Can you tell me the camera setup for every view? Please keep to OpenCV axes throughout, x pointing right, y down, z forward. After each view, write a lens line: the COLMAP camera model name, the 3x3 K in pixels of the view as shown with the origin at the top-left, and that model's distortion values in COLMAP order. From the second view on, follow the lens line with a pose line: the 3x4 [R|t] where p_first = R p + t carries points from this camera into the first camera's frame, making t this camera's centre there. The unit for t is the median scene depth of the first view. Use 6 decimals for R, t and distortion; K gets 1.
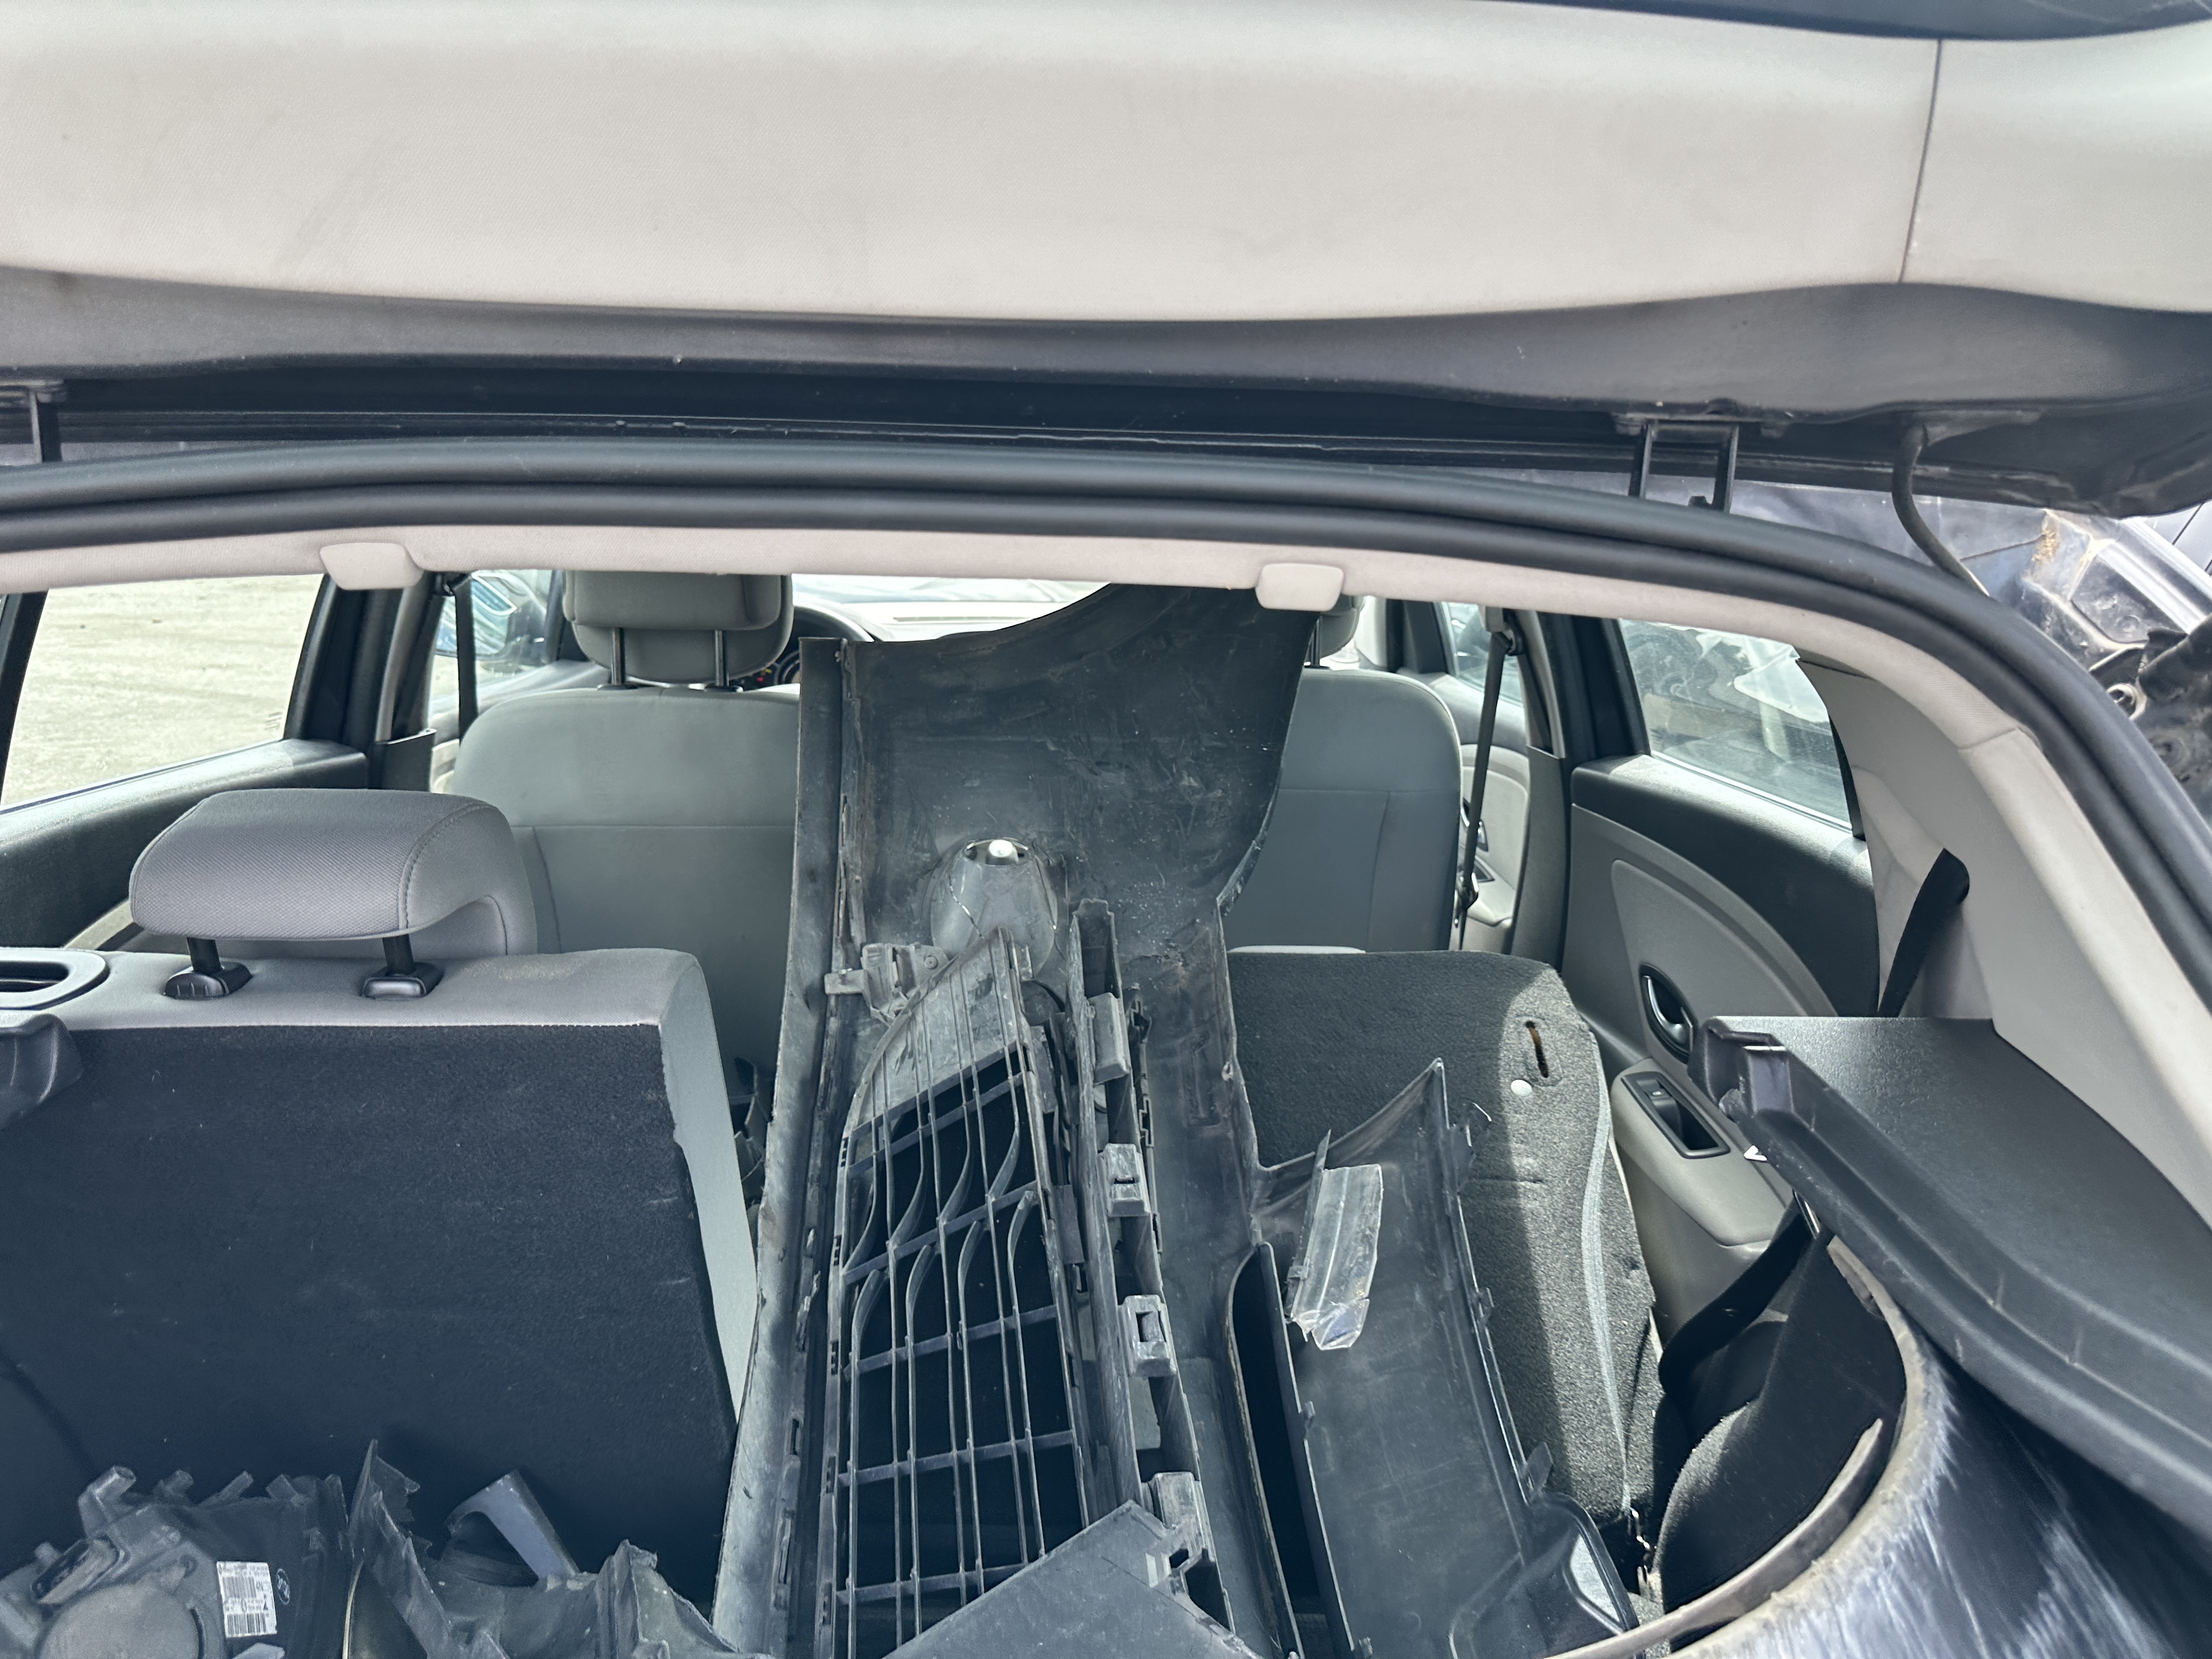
lens RADIAL K [[1592.1, 0, 1092.7], [0, 1592.1, 818.4], [0, 0, 1]] dist [0.070354, -0.099274]
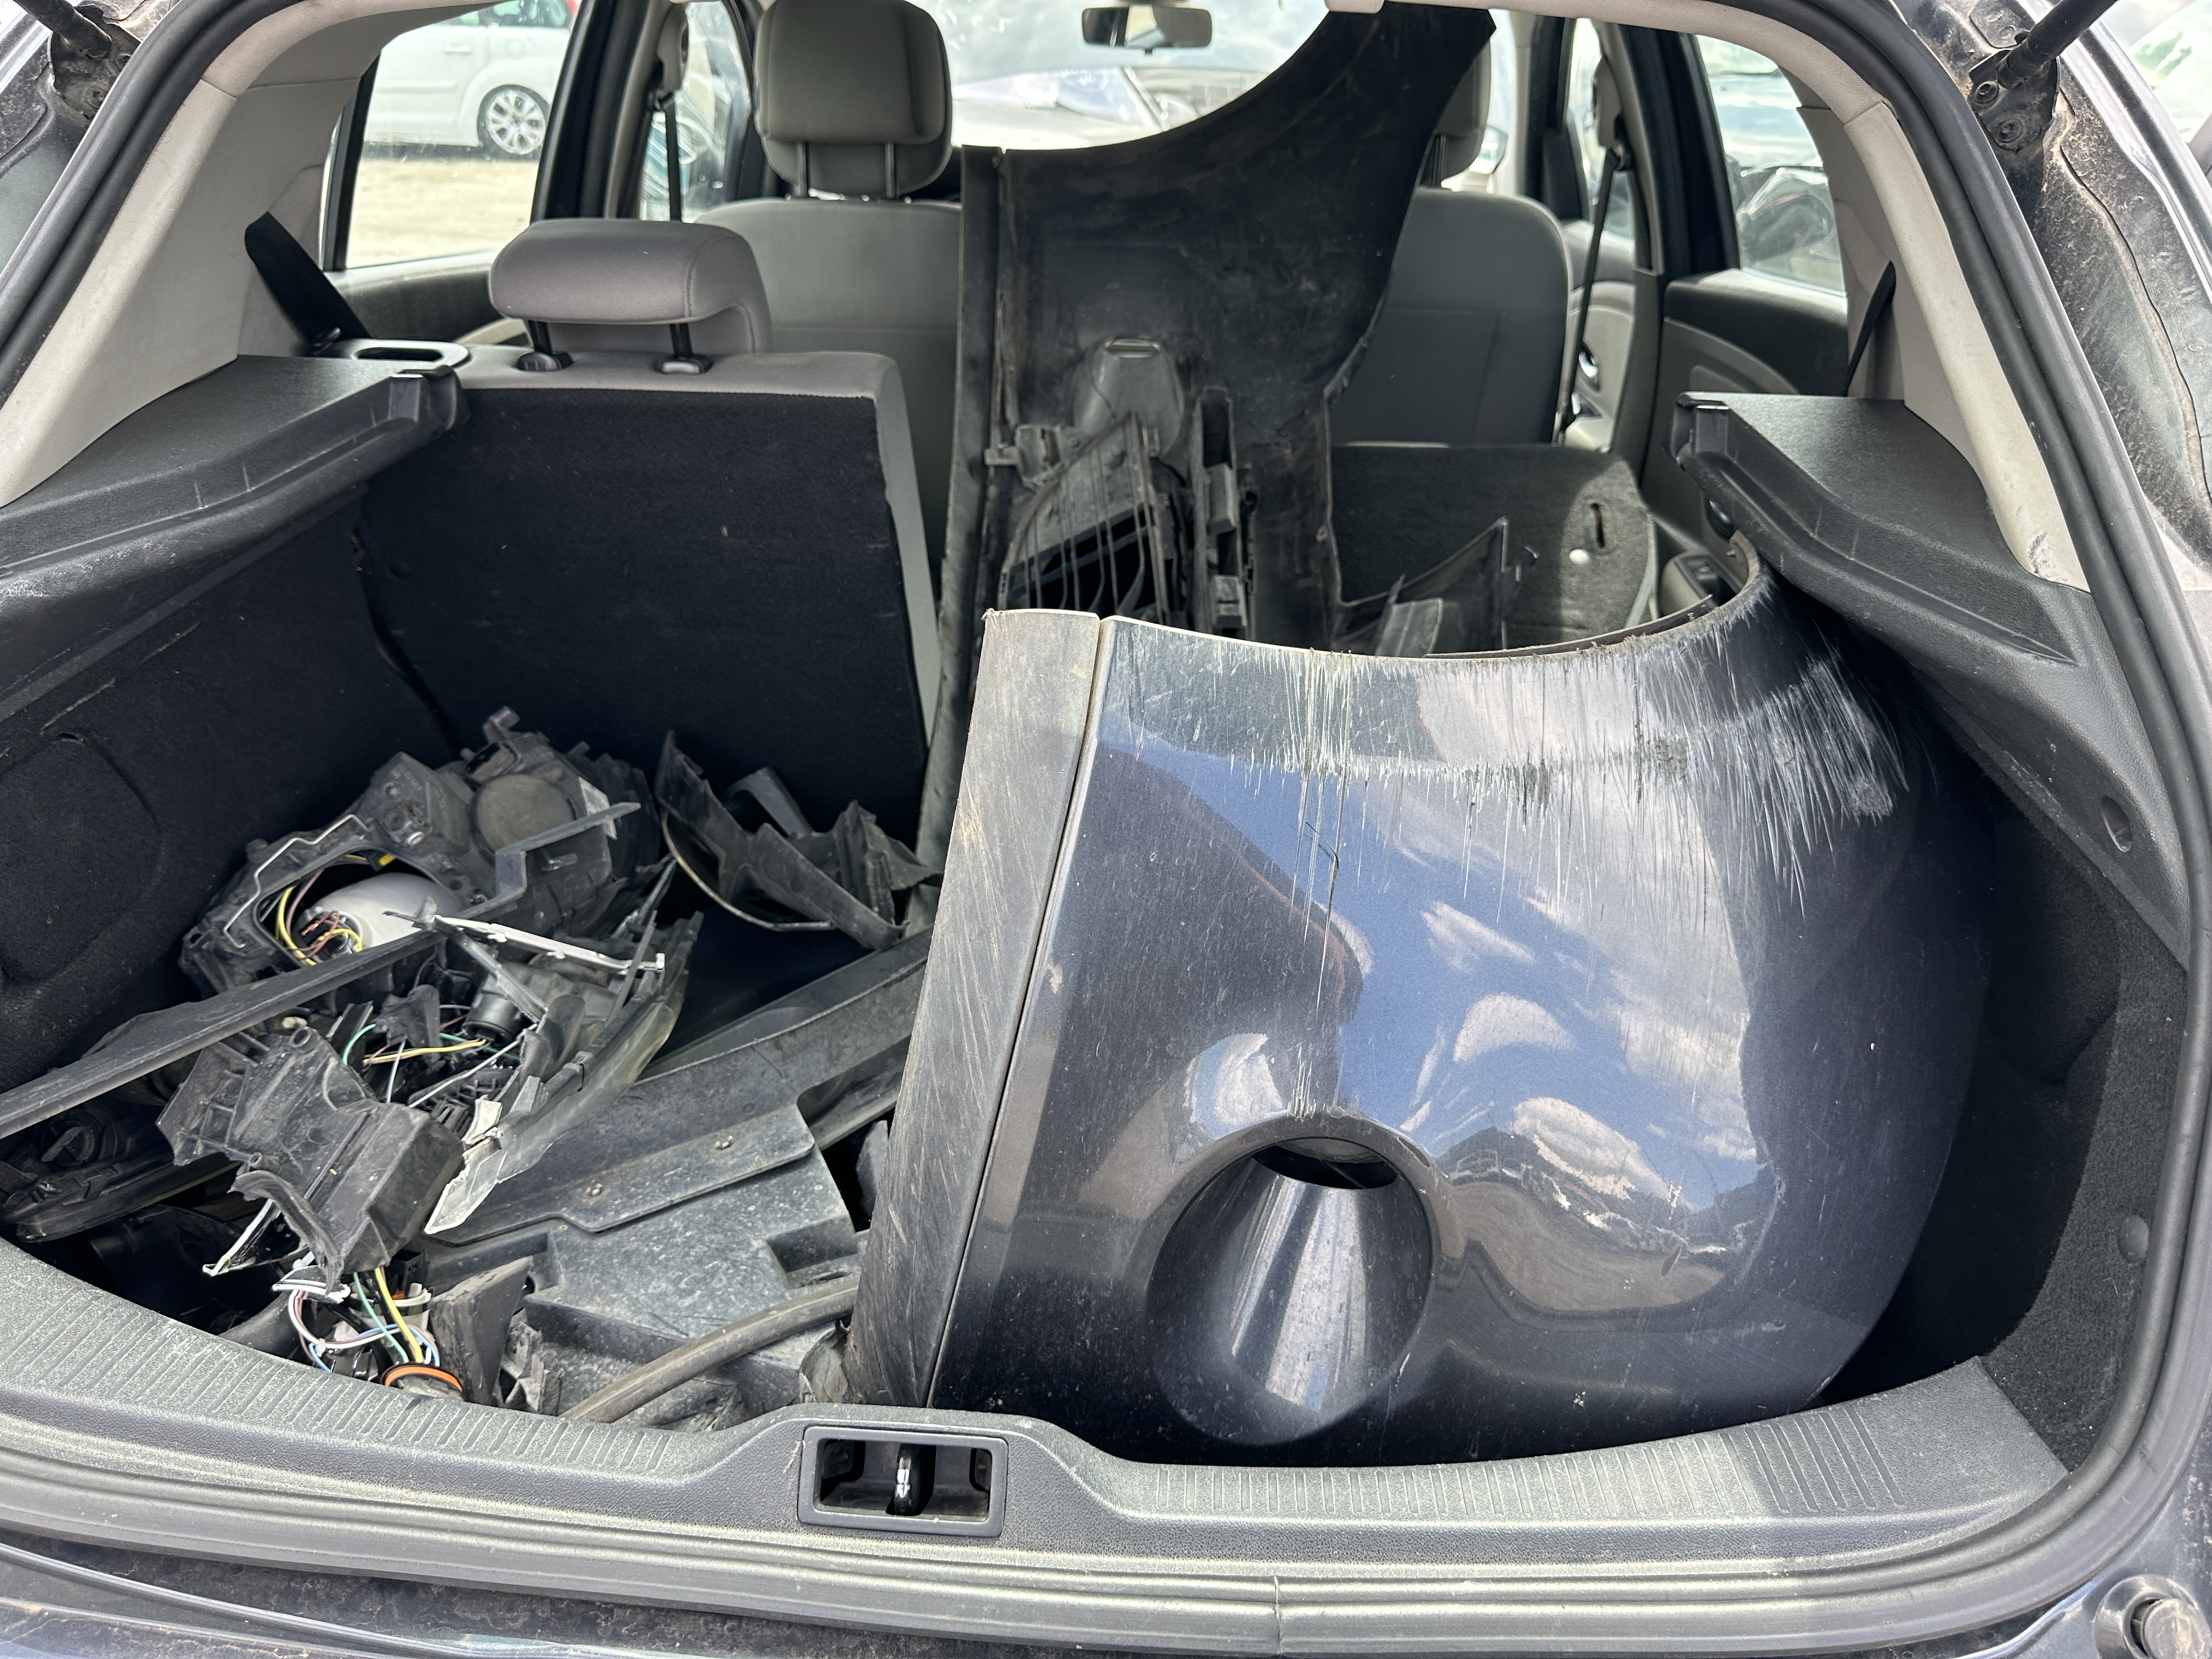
lens RADIAL K [[1573.8, 0, 1074.3], [0, 1573.8, 828.0], [0, 0, 1]] dist [0.113329, -0.165764]
pose [[0.994929, 0.039657, -0.092434, 0.018938], [-0.016518, 0.970938, 0.238759, 0.092729], [0.099217, -0.236022, 0.966669, -0.205602]]
